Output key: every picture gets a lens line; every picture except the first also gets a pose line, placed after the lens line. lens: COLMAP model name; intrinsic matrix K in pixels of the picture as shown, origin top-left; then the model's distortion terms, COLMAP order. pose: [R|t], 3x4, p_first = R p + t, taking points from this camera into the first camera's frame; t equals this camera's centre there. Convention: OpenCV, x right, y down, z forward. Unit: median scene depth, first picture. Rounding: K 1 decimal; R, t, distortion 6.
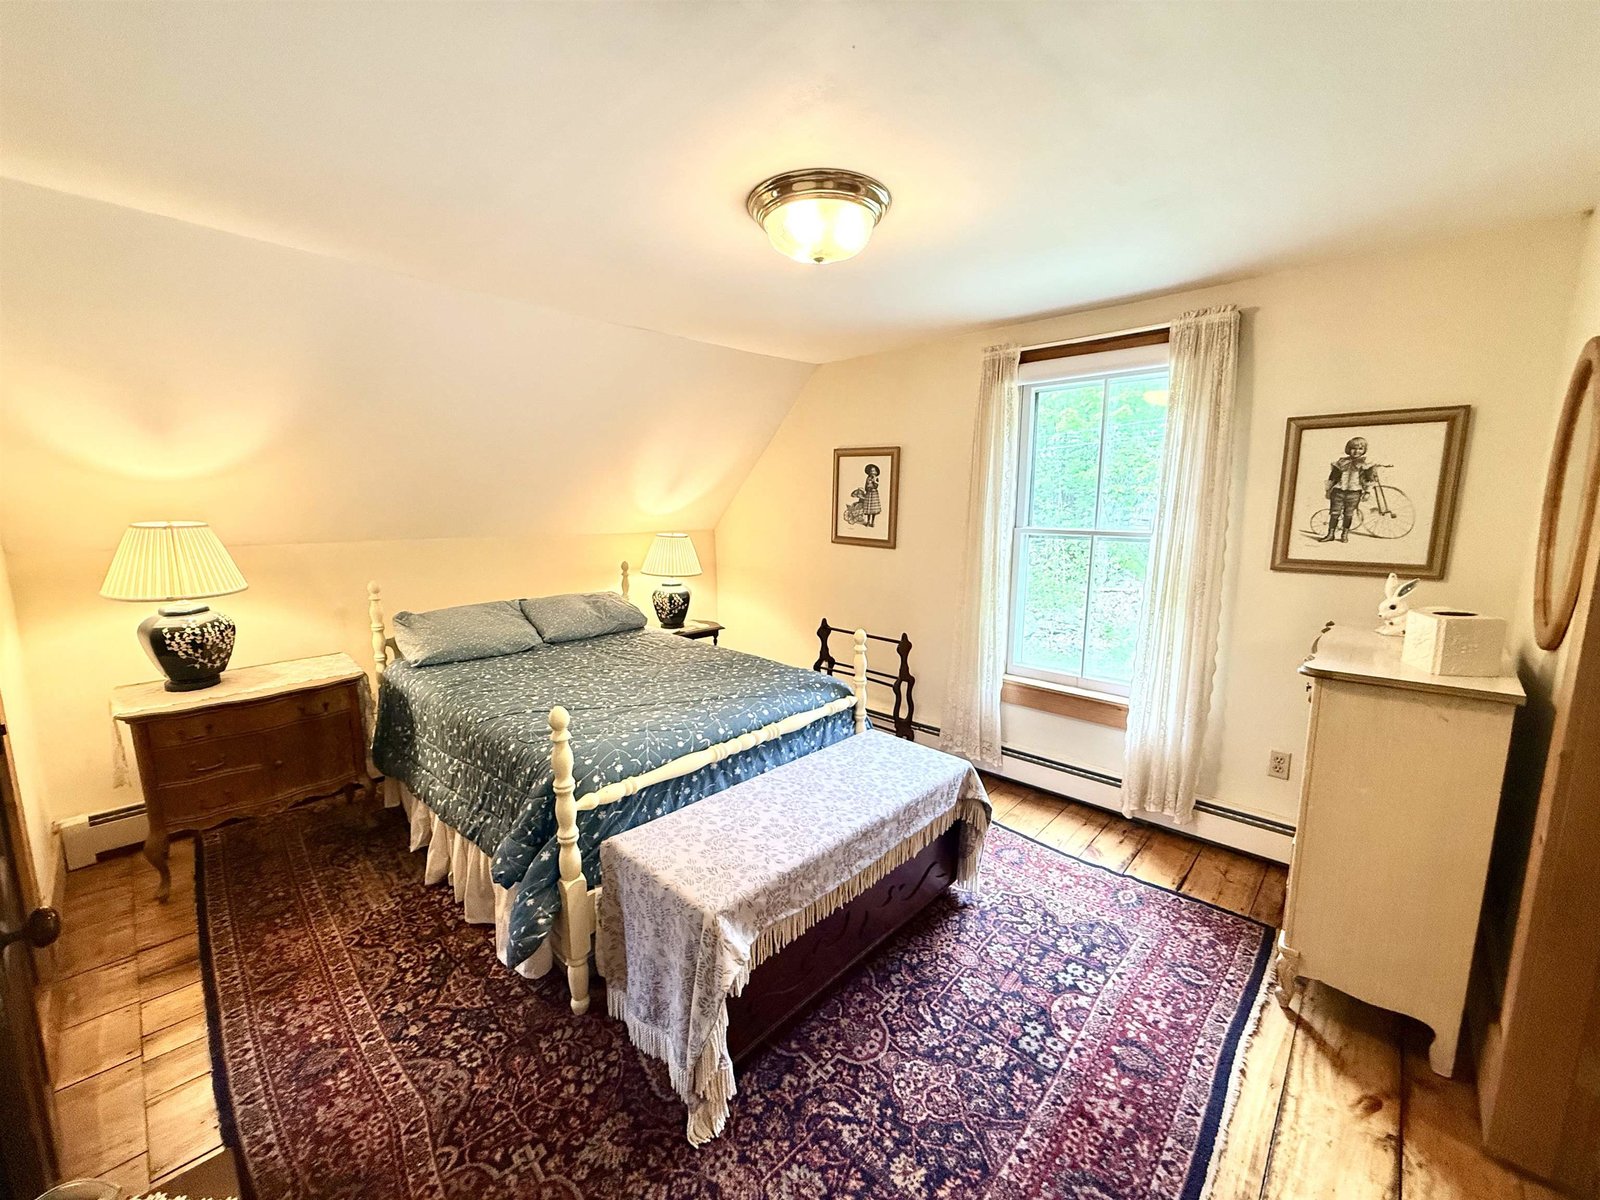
lens RADIAL K [[637.3, 0, 807.9], [0, 637.3, 602.2], [0, 0, 1]] dist [0.000580, 0.000170]
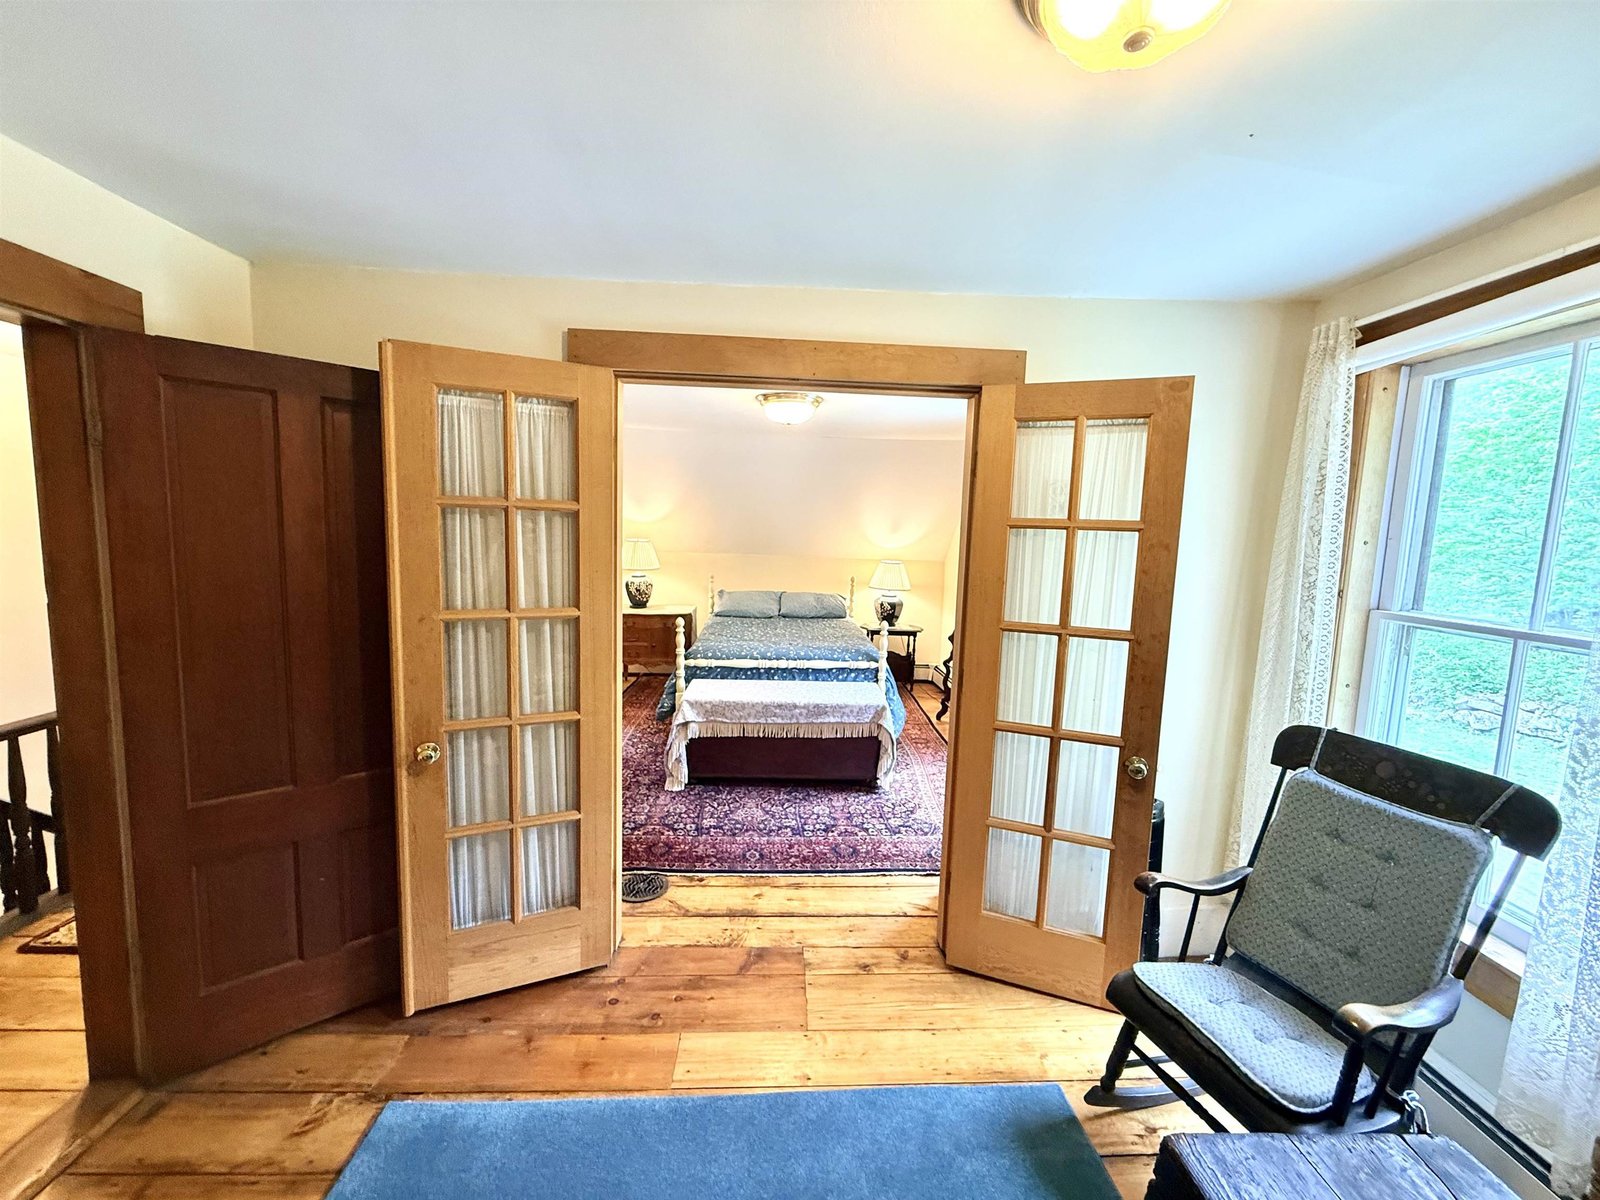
lens RADIAL K [[637.3, 0, 793.4], [0, 637.3, 600.7], [0, 0, 1]] dist [0.000580, 0.000170]
pose [[0.709526, 0.094609, -0.698300, 1.262143], [-0.138554, 0.990333, -0.006606, 0.044342], [0.690924, 0.101439, 0.715775, -0.353062]]
